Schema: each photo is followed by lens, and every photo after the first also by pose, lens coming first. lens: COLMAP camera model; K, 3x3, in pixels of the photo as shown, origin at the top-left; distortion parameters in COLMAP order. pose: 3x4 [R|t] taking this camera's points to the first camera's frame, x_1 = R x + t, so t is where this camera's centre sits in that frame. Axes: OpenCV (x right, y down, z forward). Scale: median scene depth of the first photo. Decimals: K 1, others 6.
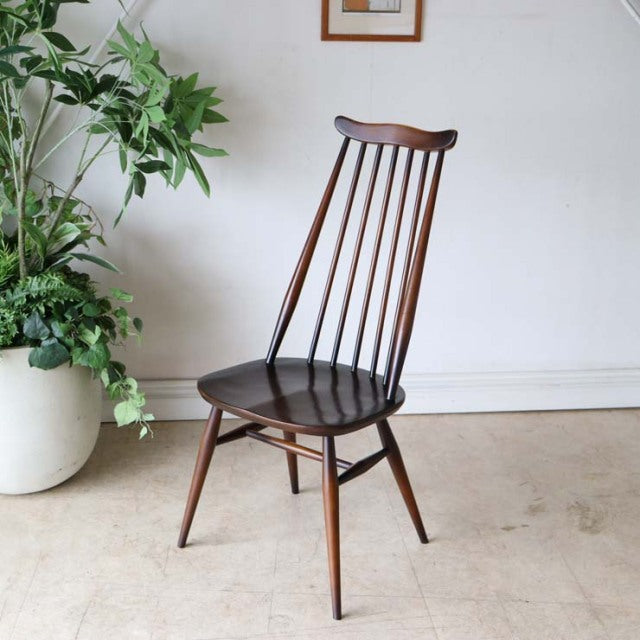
lens RADIAL K [[1080.9, 0, 320.0], [0, 1080.9, 320.0], [0, 0, 1]] dist [-0.033274, 0.000918]
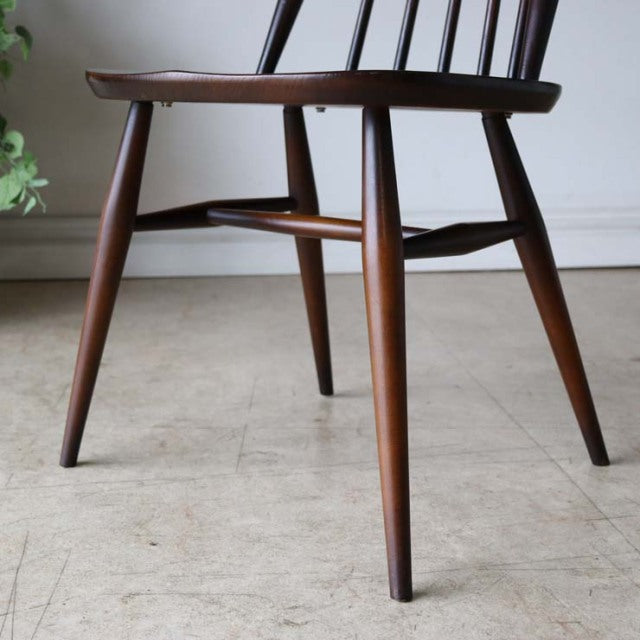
lens RADIAL K [[1127.6, 0, 320.0], [0, 1127.6, 320.0], [0, 0, 1]] dist [-0.034162, 0.021505]
pose [[0.999776, -0.015810, 0.014091, -0.012266], [0.016843, 0.996930, -0.076470, 0.219531], [-0.012839, 0.076690, 0.996972, 0.383079]]
